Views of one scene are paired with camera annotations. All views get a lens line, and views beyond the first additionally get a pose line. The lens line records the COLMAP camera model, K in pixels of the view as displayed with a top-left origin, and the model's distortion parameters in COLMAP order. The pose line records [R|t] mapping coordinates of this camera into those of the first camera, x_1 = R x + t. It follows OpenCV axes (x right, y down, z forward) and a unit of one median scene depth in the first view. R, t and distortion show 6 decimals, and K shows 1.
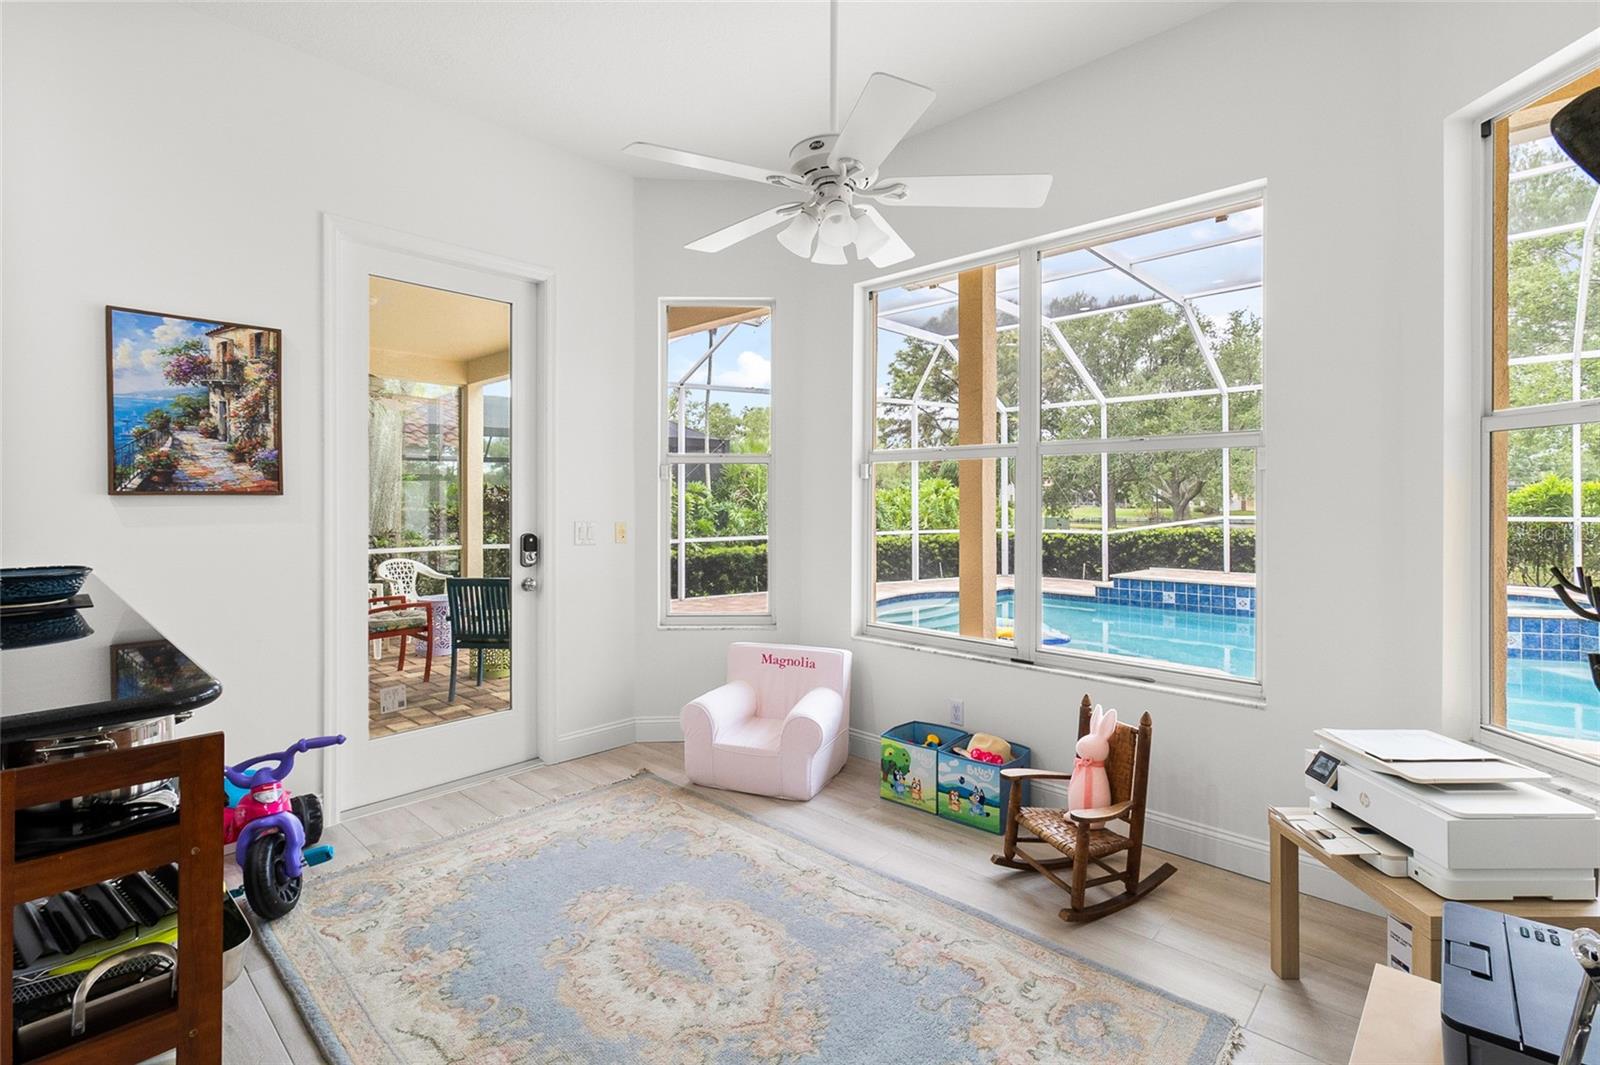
lens RADIAL K [[733.7, 0, 803.4], [0, 733.7, 494.8], [0, 0, 1]] dist [0.001051, -0.002062]
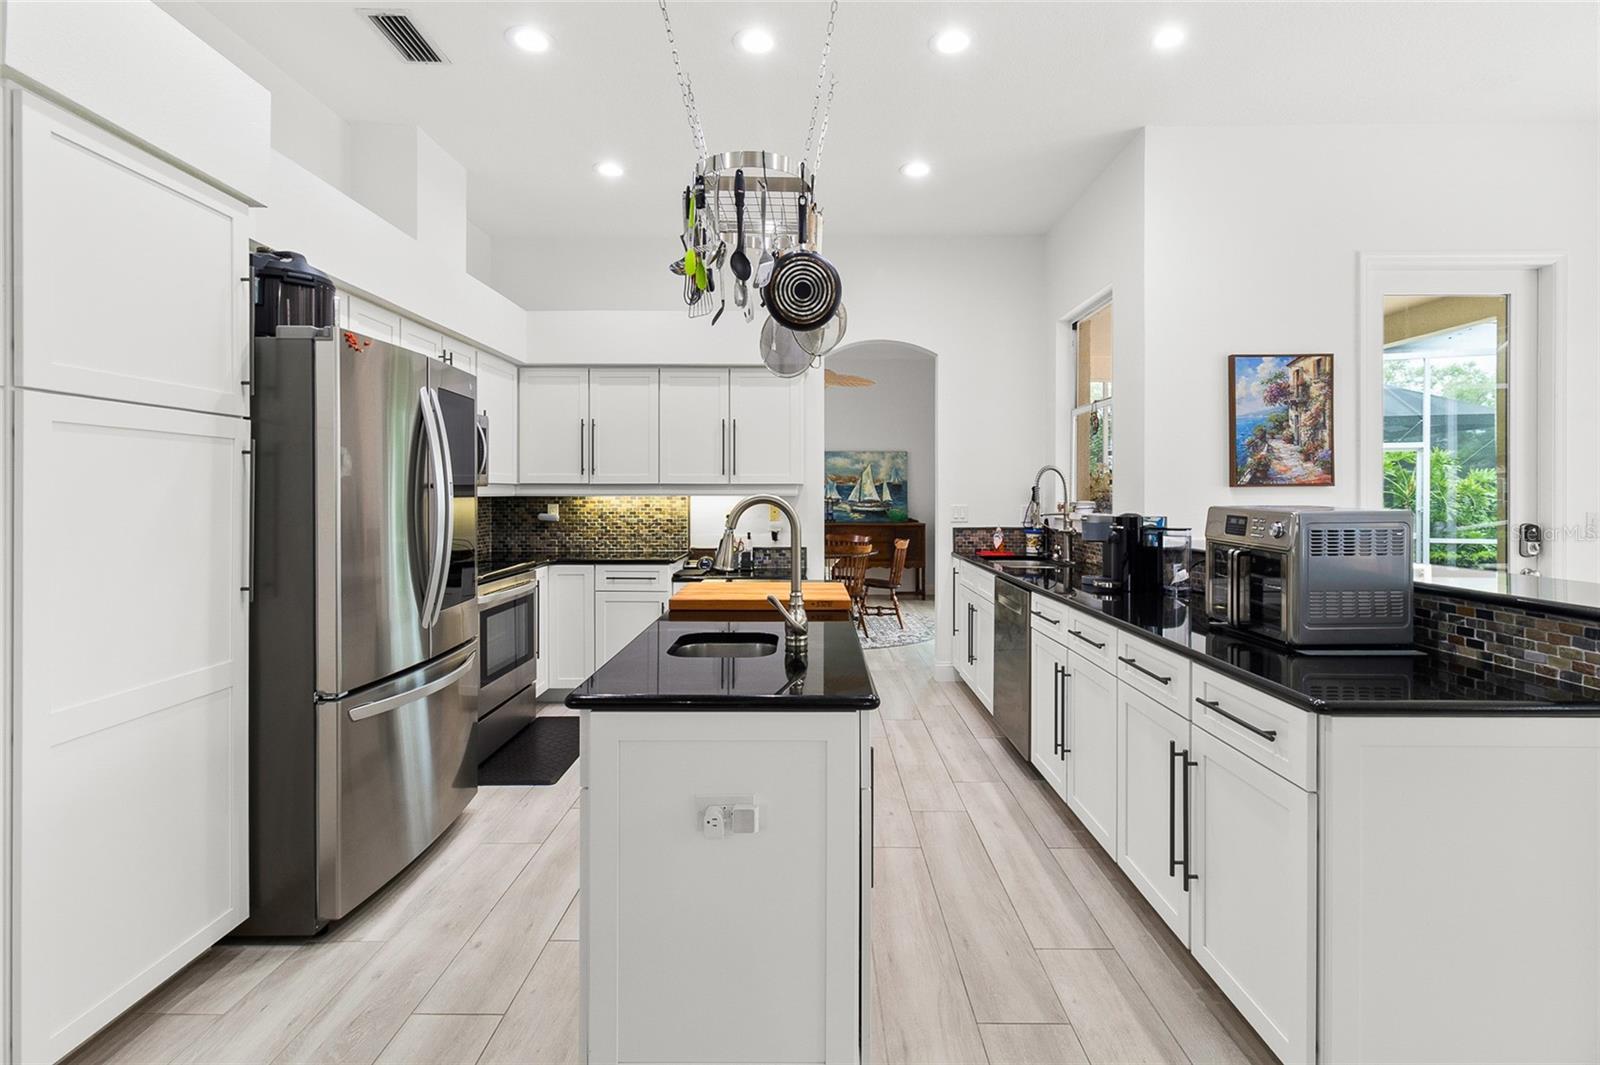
lens RADIAL K [[733.7, 0, 808.1], [0, 733.7, 494.8], [0, 0, 1]] dist [0.001051, -0.002062]
pose [[0.678098, 0.000108, -0.734971, -0.410325], [0.006132, 0.999964, 0.005804, 0.002295], [0.734946, -0.008443, 0.678073, -0.521251]]
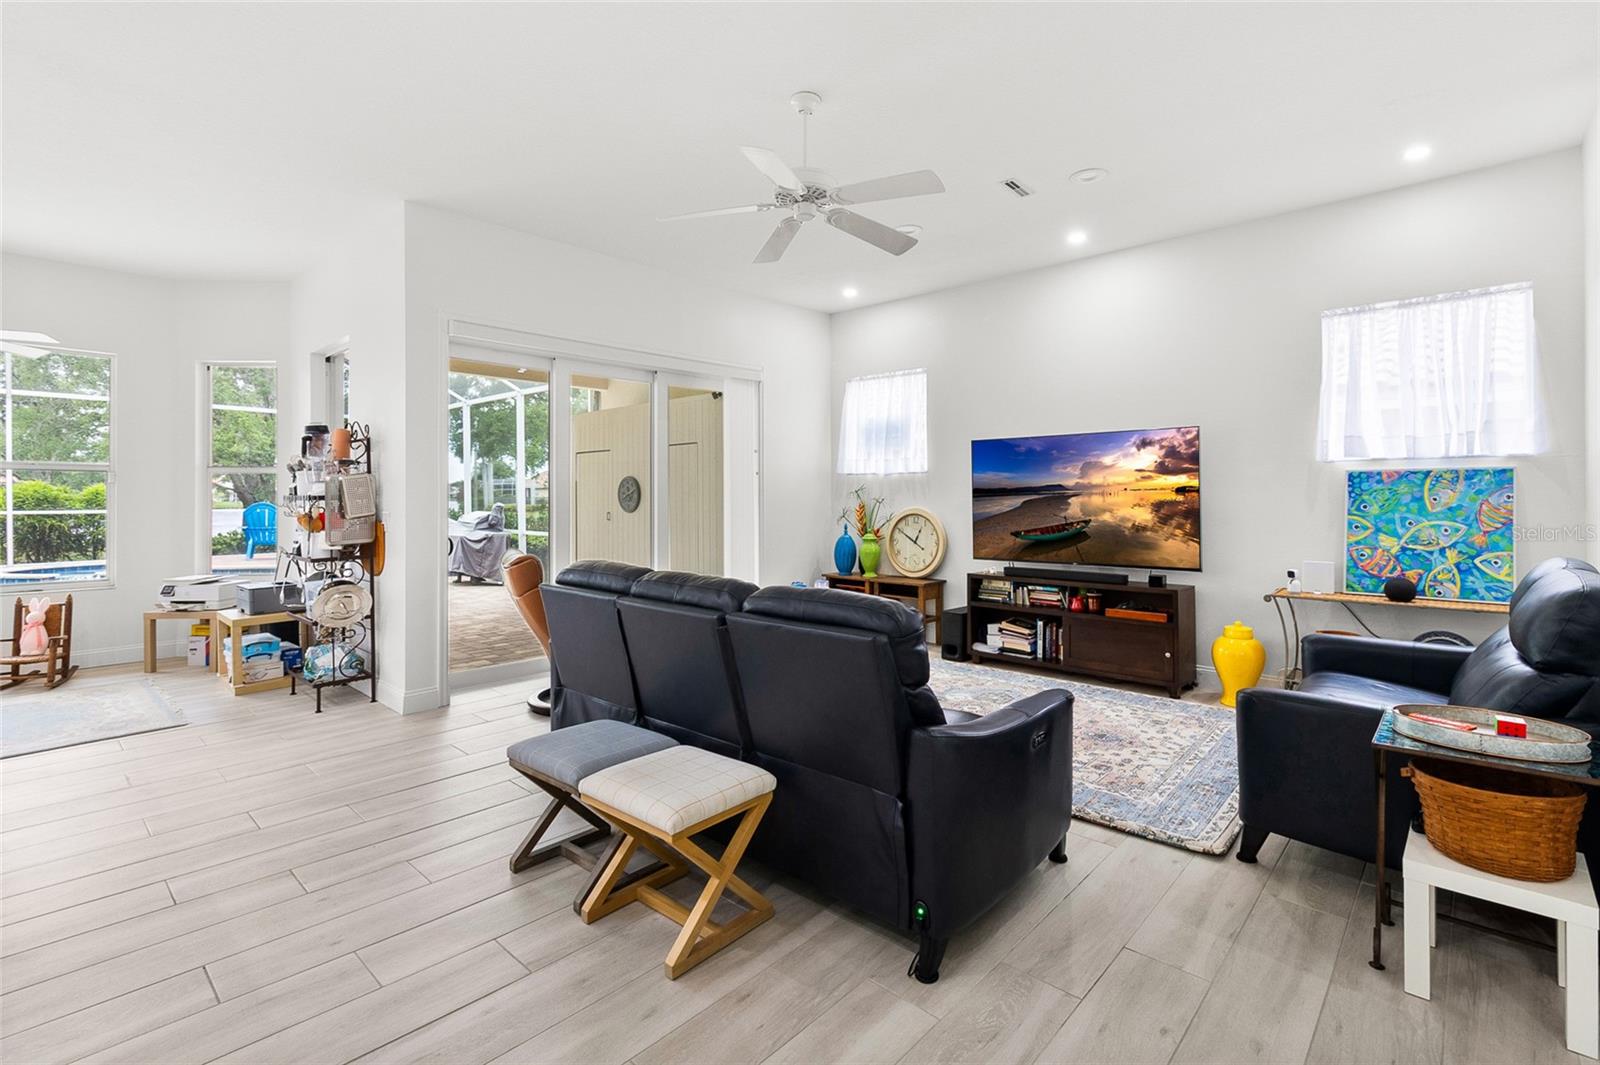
lens RADIAL K [[733.7, 0, 824.2], [0, 733.7, 506.0], [0, 0, 1]] dist [0.001051, -0.002062]
pose [[-0.020049, -0.016353, 0.999665, -1.543731], [-0.004657, 0.999857, 0.016263, -0.005026], [-0.999788, -0.004329, -0.020123, -1.049152]]
